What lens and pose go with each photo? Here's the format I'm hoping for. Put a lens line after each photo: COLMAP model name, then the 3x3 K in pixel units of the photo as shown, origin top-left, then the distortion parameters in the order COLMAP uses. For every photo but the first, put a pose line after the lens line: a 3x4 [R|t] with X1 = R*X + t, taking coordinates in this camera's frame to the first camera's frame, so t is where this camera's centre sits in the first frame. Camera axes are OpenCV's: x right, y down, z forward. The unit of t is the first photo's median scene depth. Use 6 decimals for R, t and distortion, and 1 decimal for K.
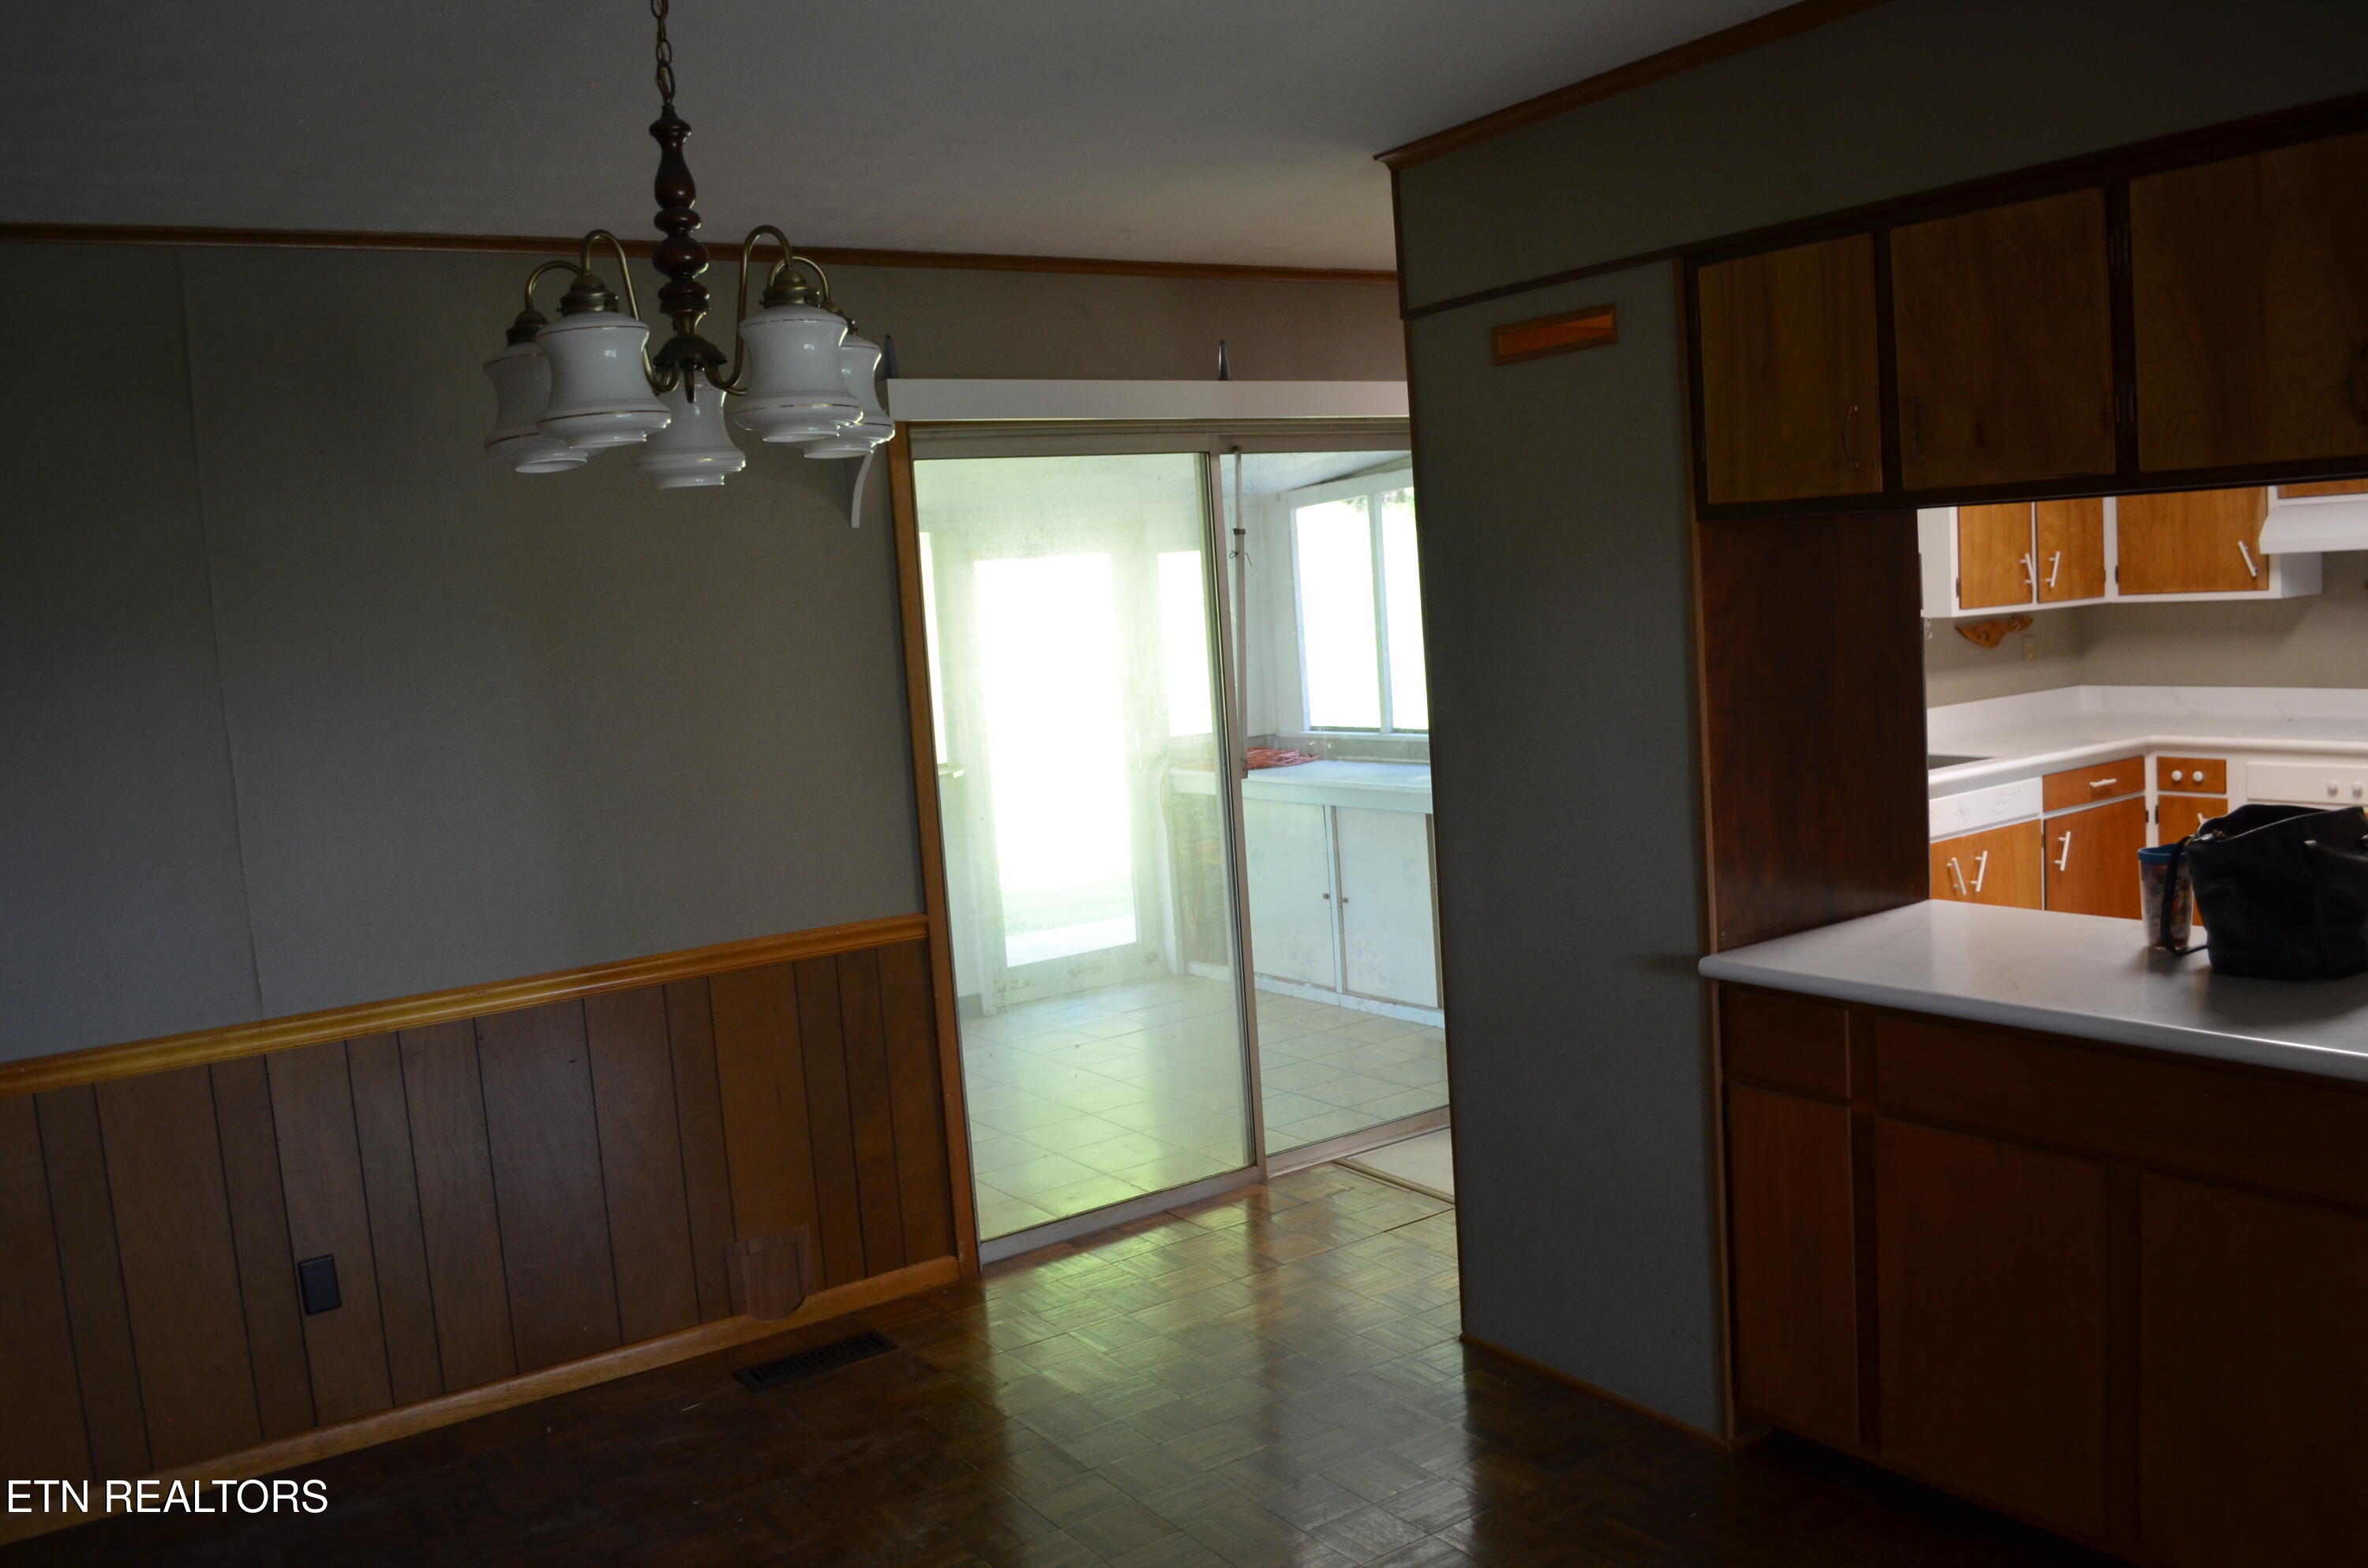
lens RADIAL K [[1851.6, 0, 1235.6], [0, 1851.6, 791.0], [0, 0, 1]] dist [-0.084434, 0.008626]
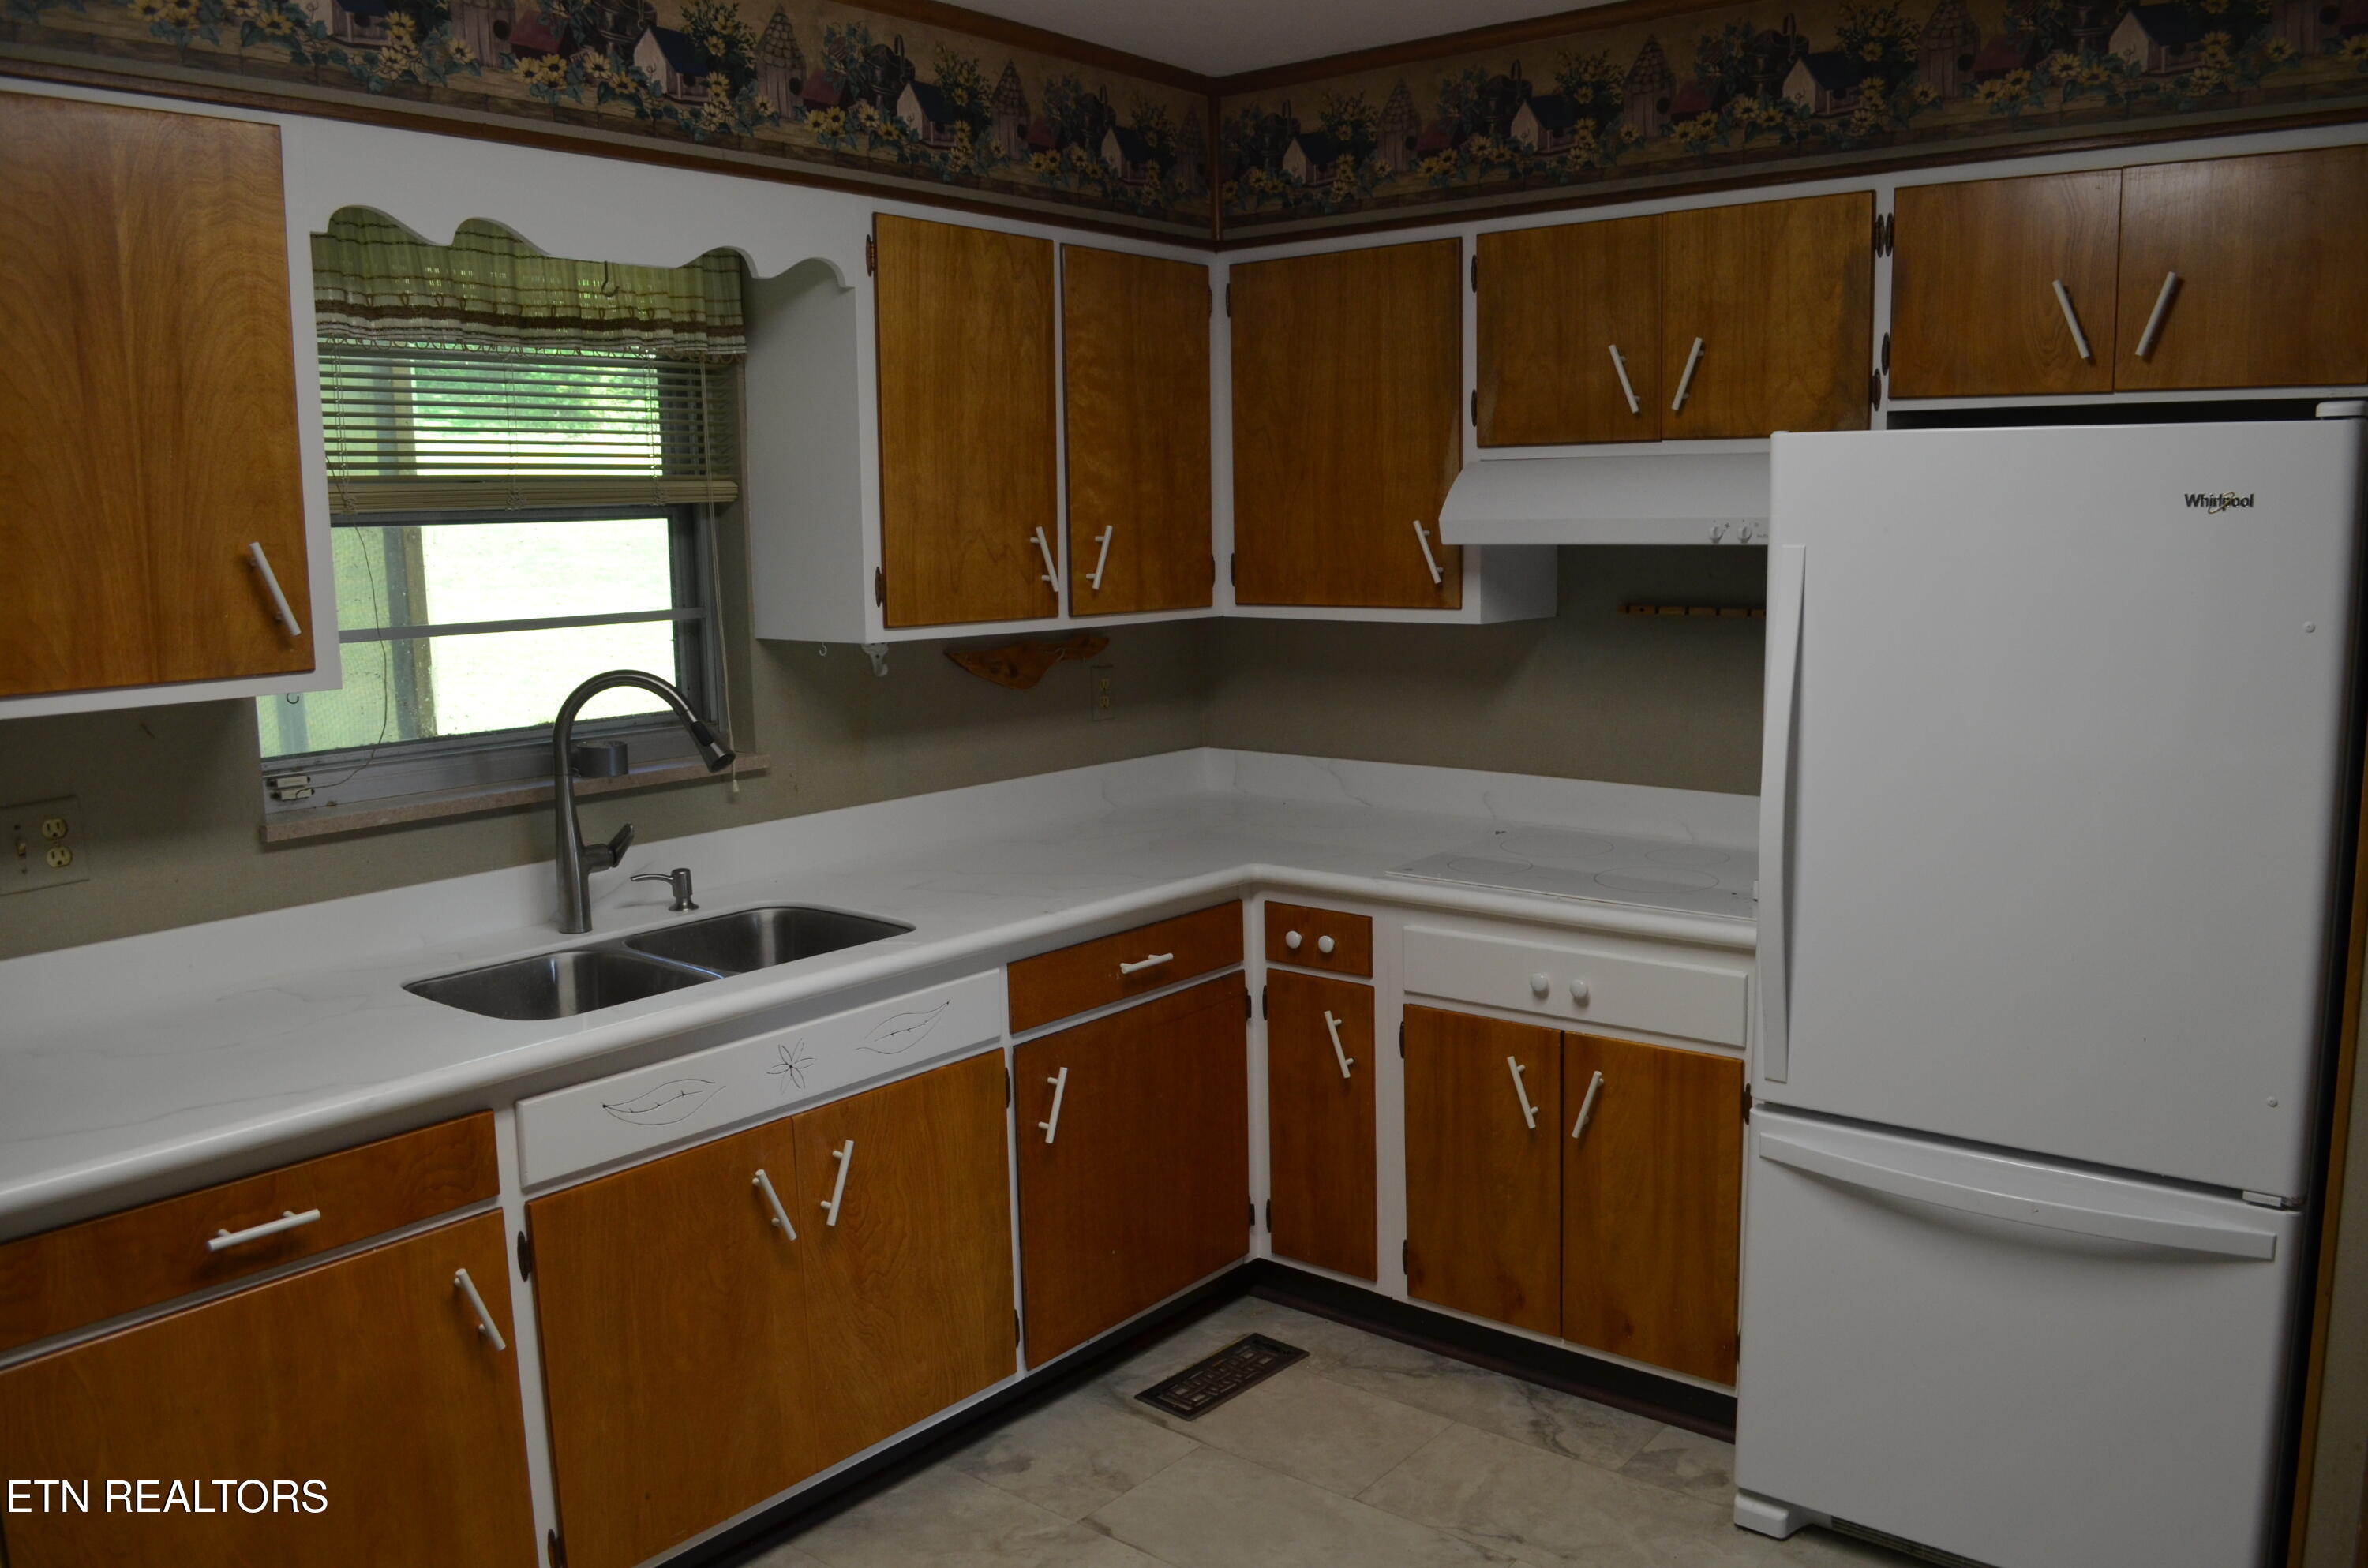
lens RADIAL K [[1851.6, 0, 1235.6], [0, 1851.6, 791.0], [0, 0, 1]] dist [-0.084434, 0.008626]
pose [[0.952149, 0.010309, 0.305460, 0.332662], [-0.017939, 0.999593, 0.022184, -0.066955], [-0.305107, -0.026602, 0.951946, 0.471530]]
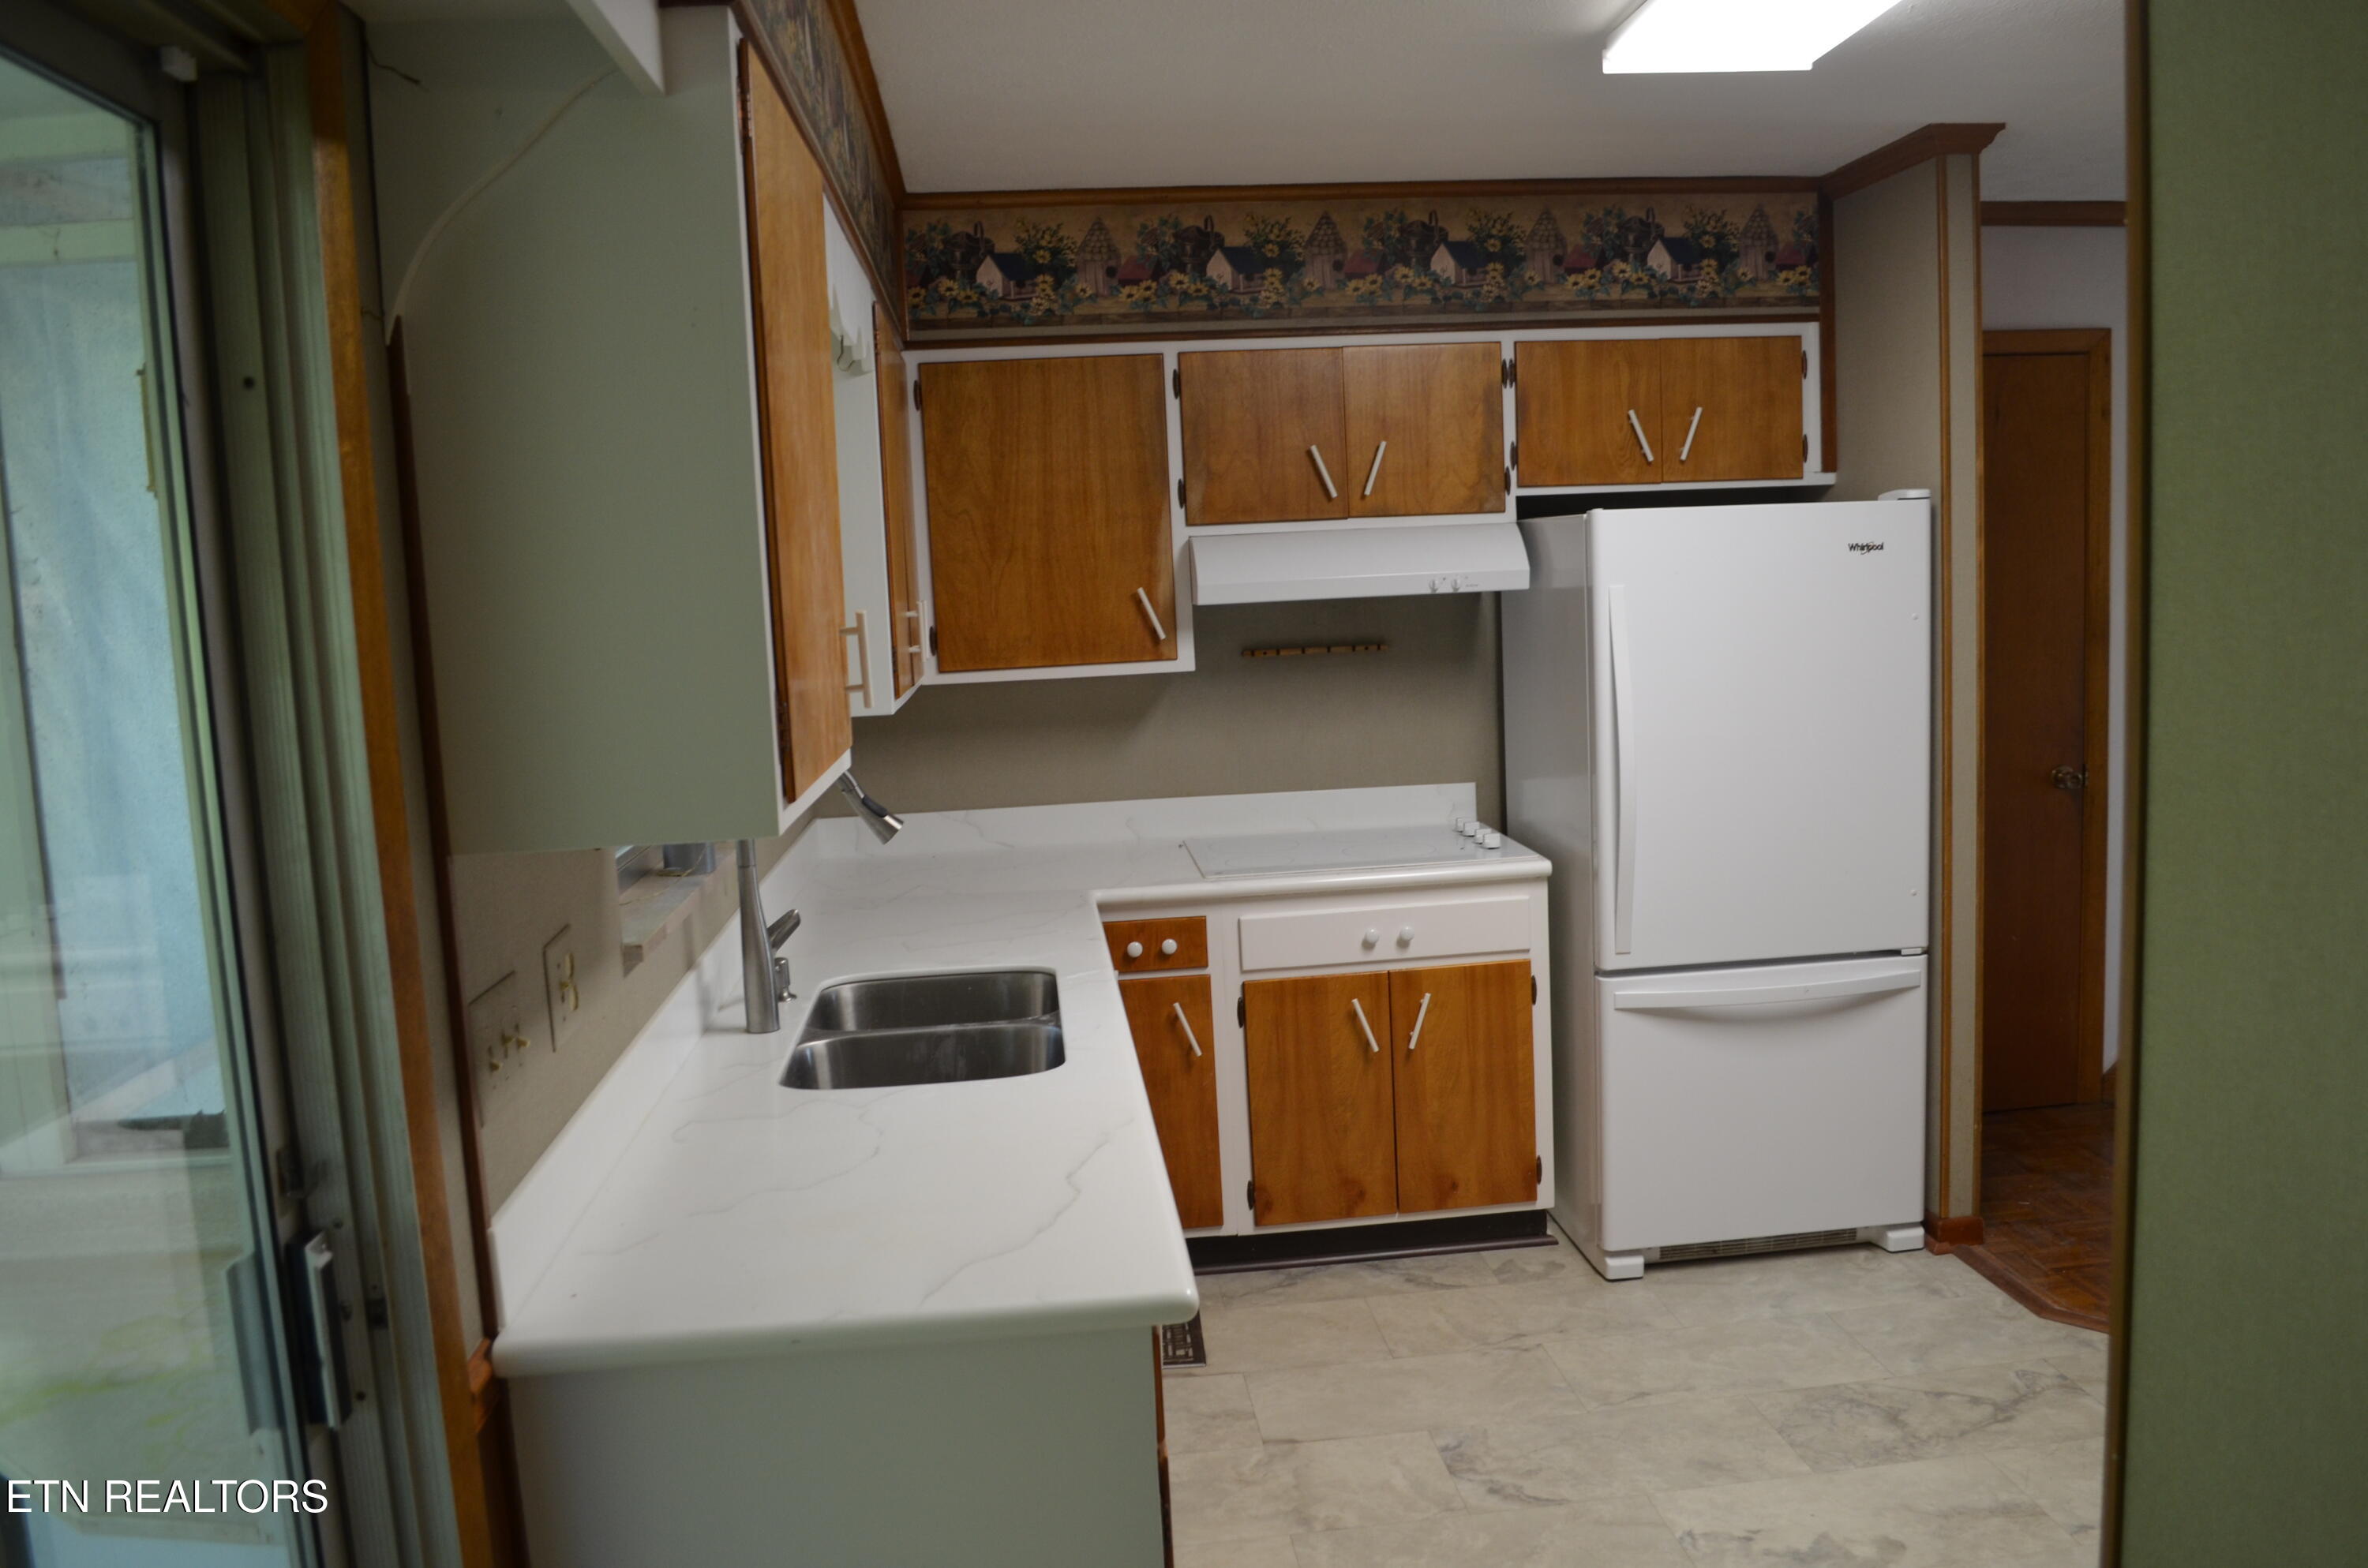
lens RADIAL K [[1851.6, 0, 1235.6], [0, 1851.6, 791.0], [0, 0, 1]] dist [-0.084434, 0.008626]
pose [[0.466775, -0.059766, 0.882354, -0.038409], [0.110791, 0.993806, 0.008705, -0.066700], [-0.877409, 0.093694, 0.470505, 0.662207]]
